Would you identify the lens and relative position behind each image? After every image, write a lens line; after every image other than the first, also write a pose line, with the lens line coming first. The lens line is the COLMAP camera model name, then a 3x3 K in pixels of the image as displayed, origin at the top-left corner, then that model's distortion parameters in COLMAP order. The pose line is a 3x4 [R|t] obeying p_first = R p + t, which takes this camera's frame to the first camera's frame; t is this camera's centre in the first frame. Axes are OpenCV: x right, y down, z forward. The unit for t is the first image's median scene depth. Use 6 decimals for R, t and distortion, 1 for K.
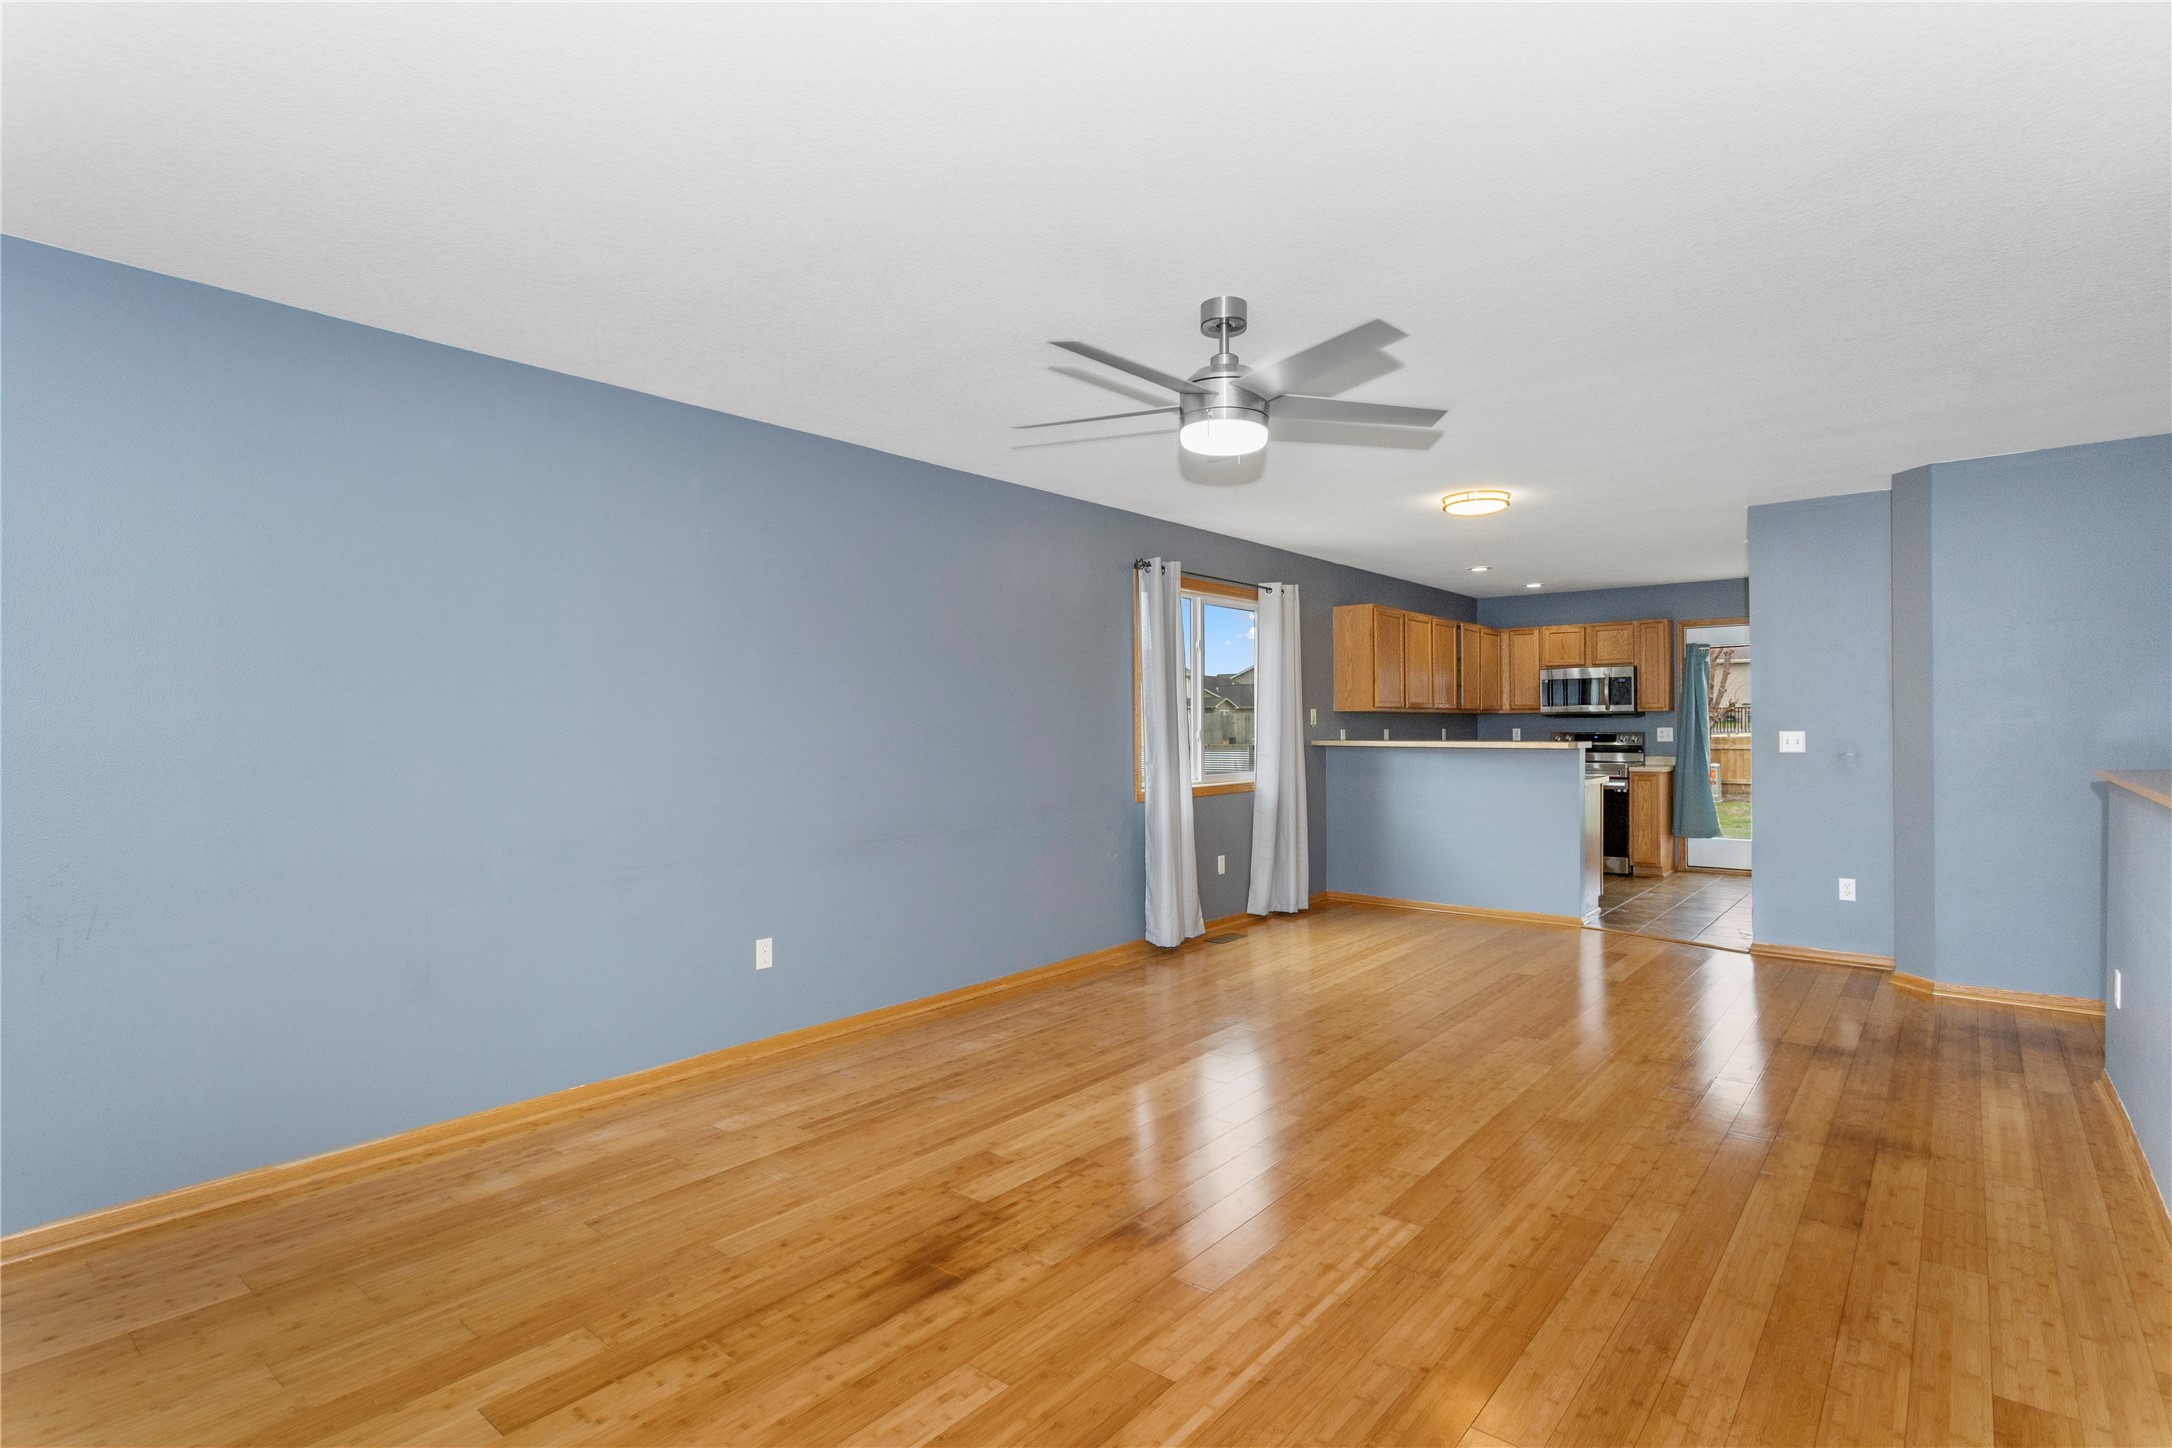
lens RADIAL K [[1077.3, 0, 1091.6], [0, 1077.3, 725.4], [0, 0, 1]] dist [-0.006085, -0.000082]
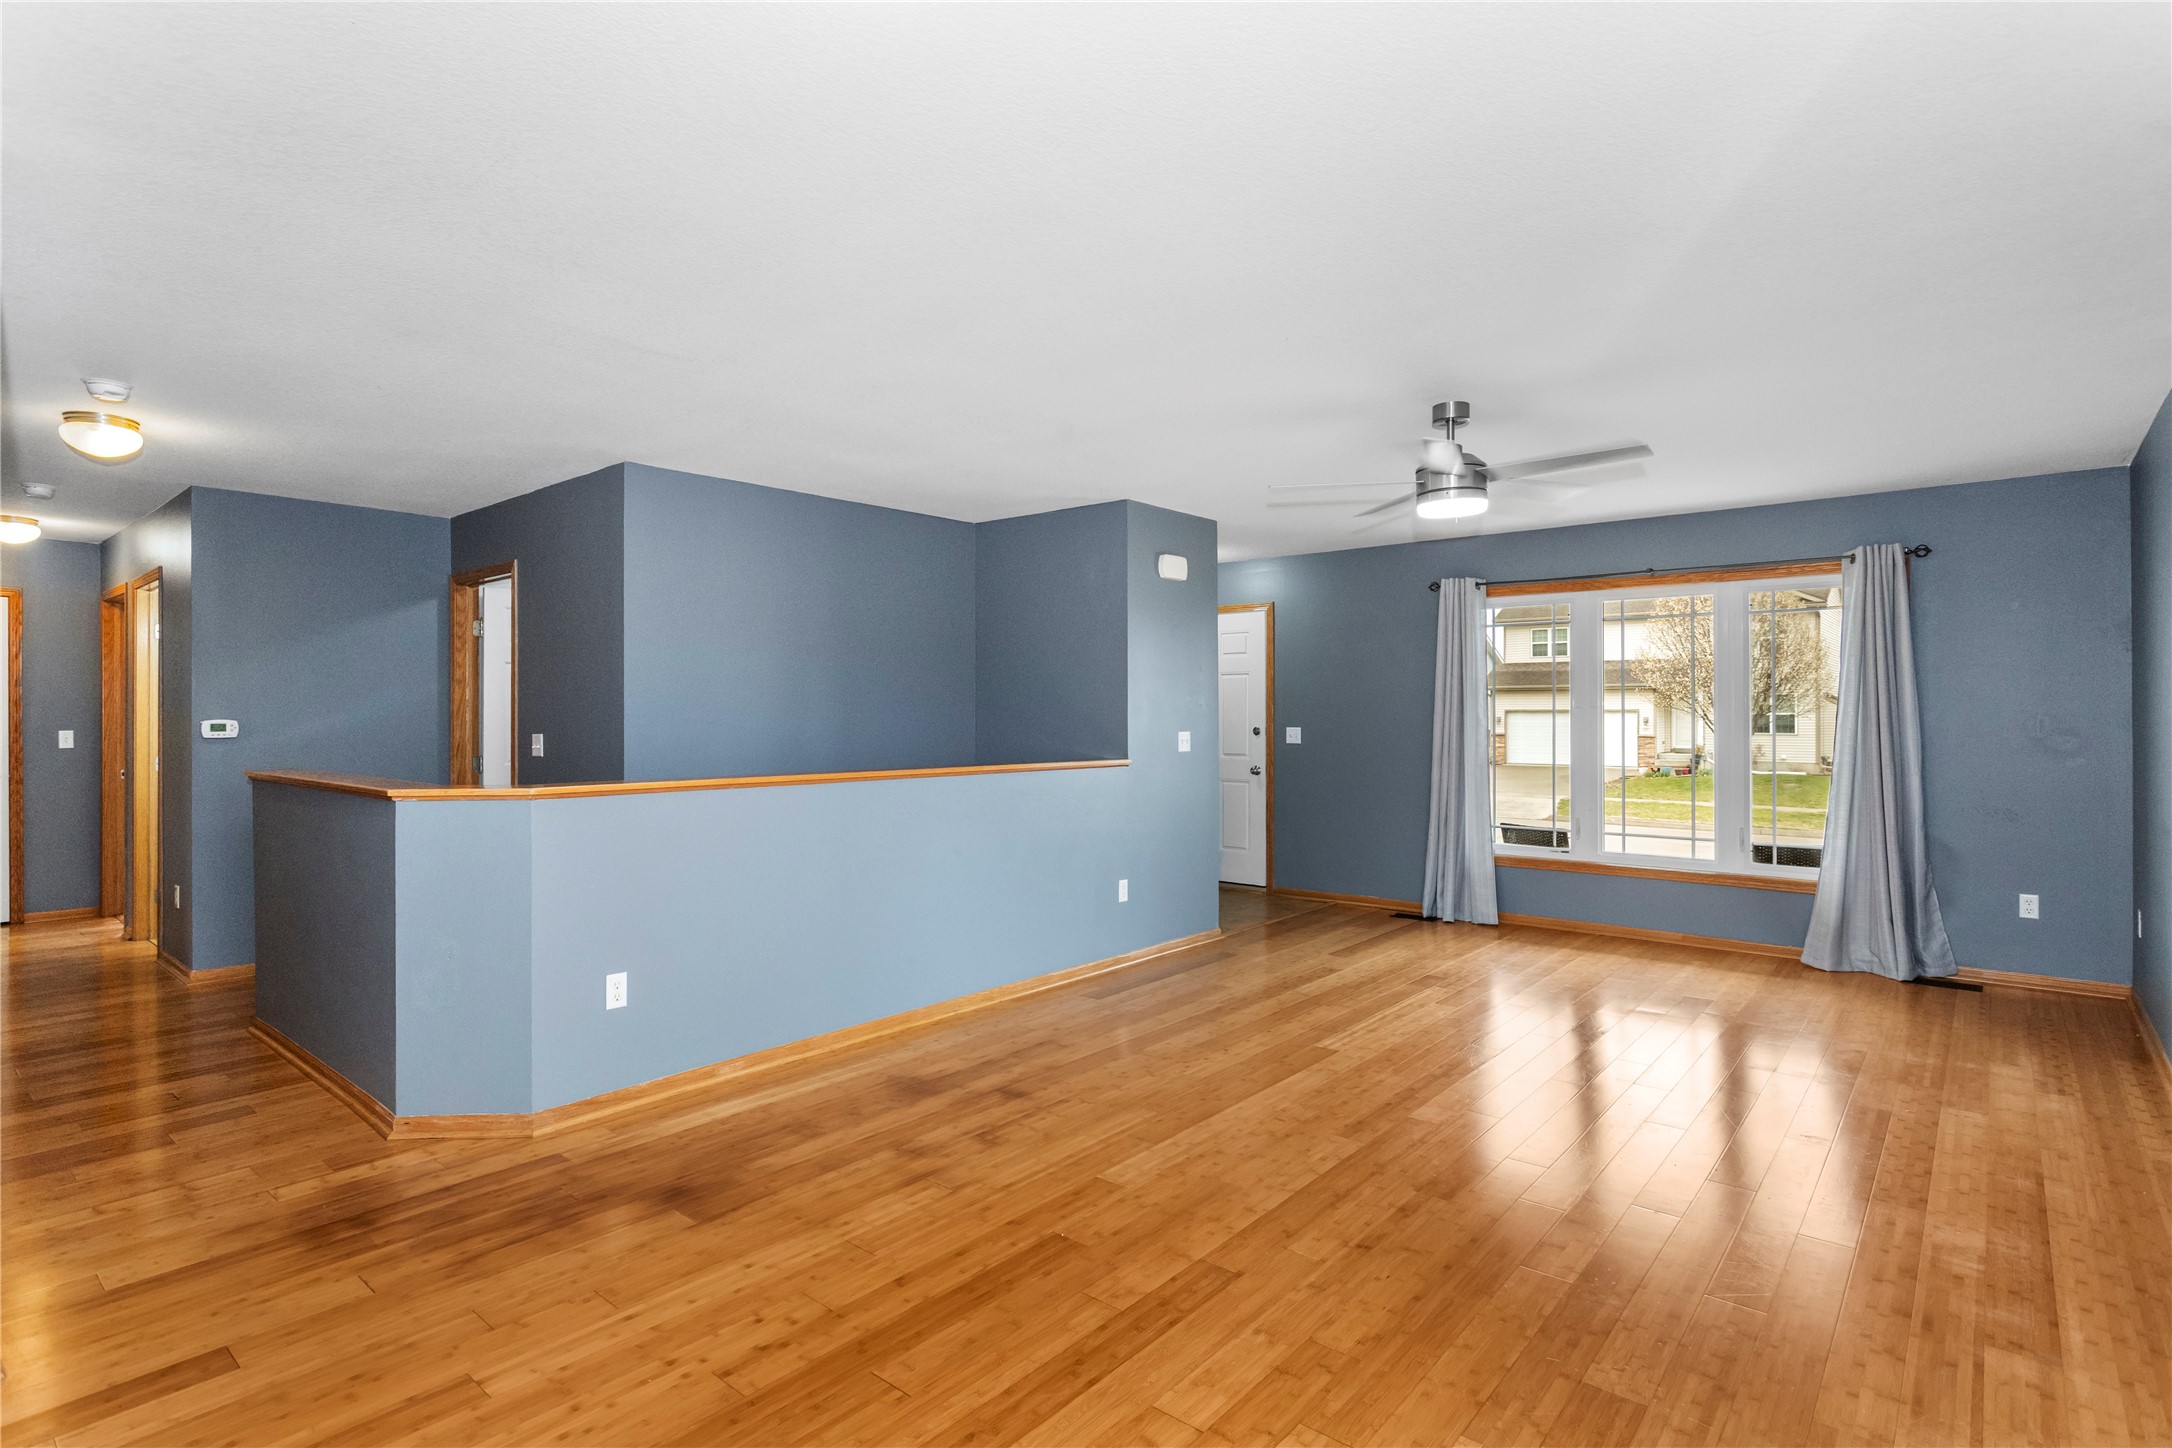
lens RADIAL K [[1056.1, 0, 1092.1], [0, 1056.1, 720.8], [0, 0, 1]] dist [-0.009922, 0.001673]
pose [[-0.999868, 0.009856, 0.012922, 0.271738], [0.009892, 0.999947, 0.002746, -0.008240], [-0.012894, 0.002873, -0.999913, 1.139404]]
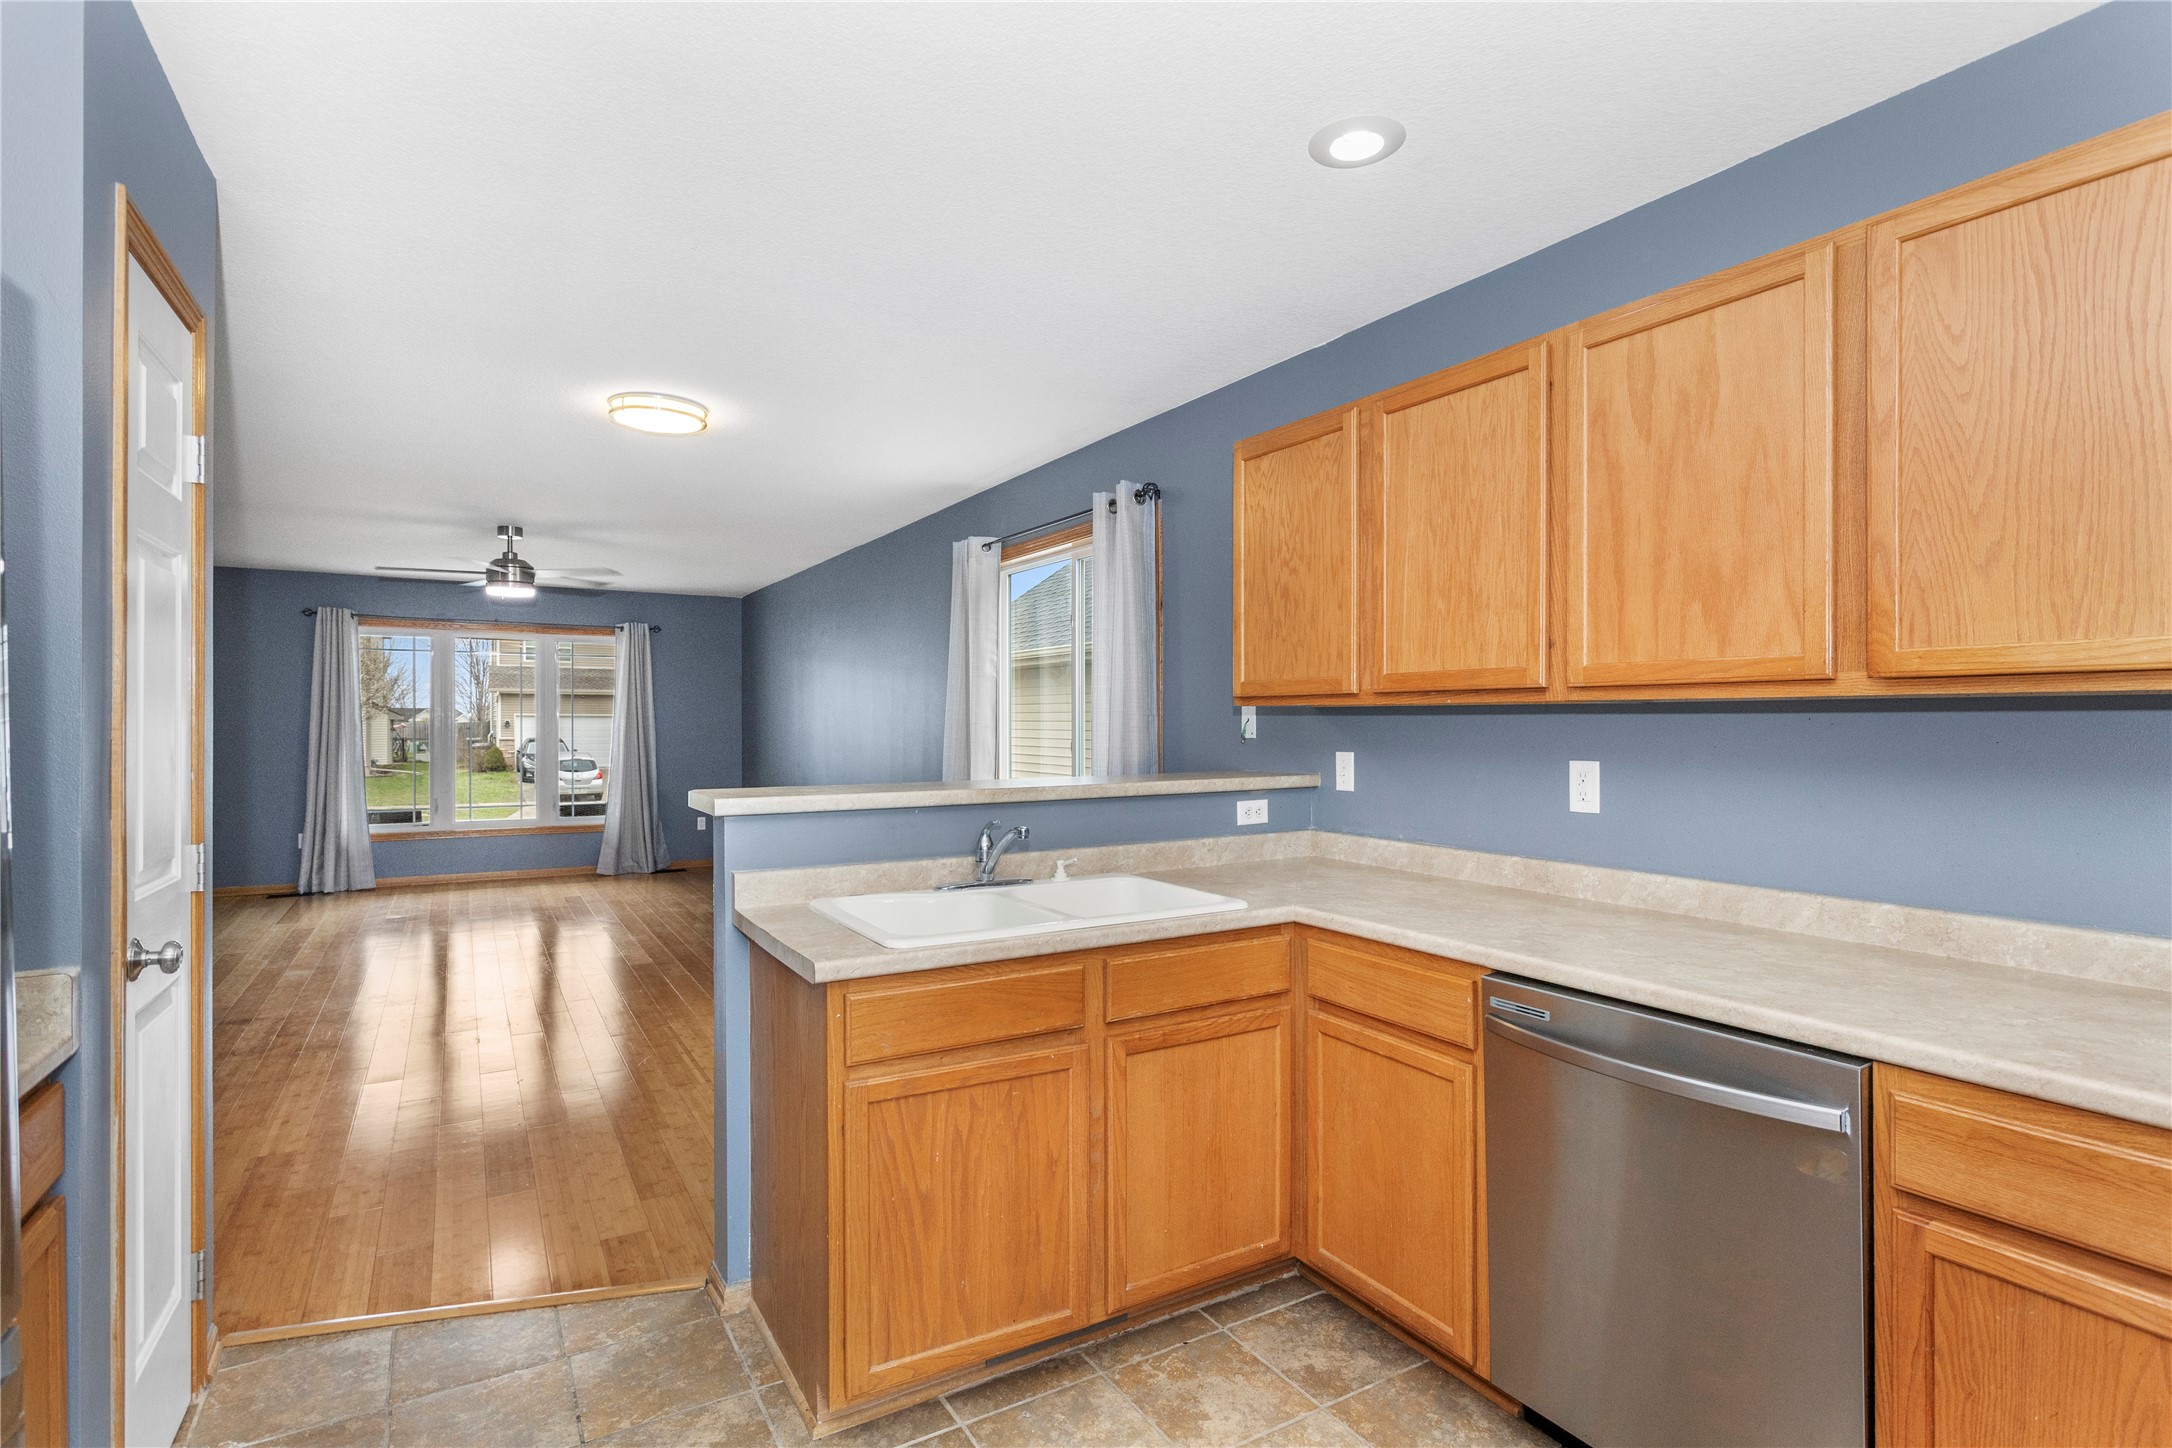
lens RADIAL K [[1056.1, 0, 1092.1], [0, 1056.1, 720.8], [0, 0, 1]] dist [-0.009922, 0.001673]
pose [[-0.336344, 0.007808, -0.941707, 0.835198], [0.003879, 0.999969, 0.006906, -0.013420], [0.941731, -0.001330, -0.336364, 1.379795]]
